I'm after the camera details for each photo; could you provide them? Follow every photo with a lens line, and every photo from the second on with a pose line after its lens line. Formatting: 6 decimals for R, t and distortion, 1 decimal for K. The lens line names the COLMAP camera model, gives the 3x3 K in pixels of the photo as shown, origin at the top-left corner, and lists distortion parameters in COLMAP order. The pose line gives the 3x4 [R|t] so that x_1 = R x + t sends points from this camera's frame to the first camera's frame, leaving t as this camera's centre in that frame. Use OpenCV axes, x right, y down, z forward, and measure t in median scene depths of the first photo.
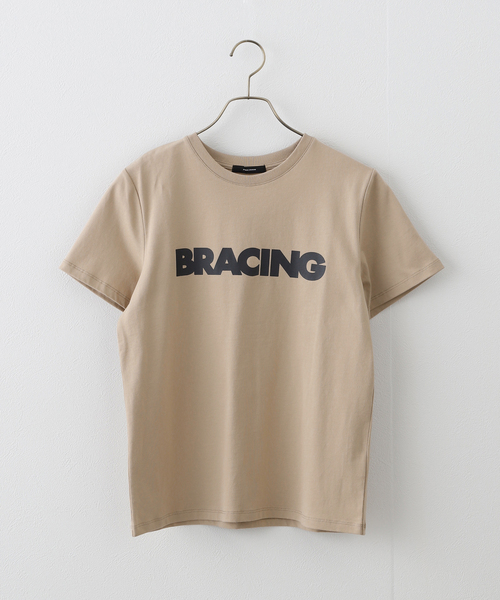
lens RADIAL K [[2028.9, 0, 250.4], [0, 2028.9, 241.9], [0, 0, 1]] dist [0.446375, 0.541235]
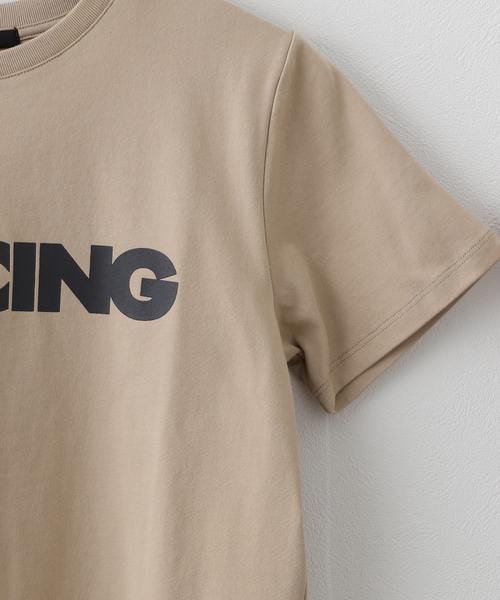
lens RADIAL K [[2028.9, 0, 250.4], [0, 2028.9, 241.9], [0, 0, 1]] dist [0.446375, 0.541235]
pose [[0.997995, -0.018087, 0.060656, 0.027300], [0.018515, 0.999808, -0.006490, 0.006727], [-0.060527, 0.007600, 0.998138, 0.604625]]
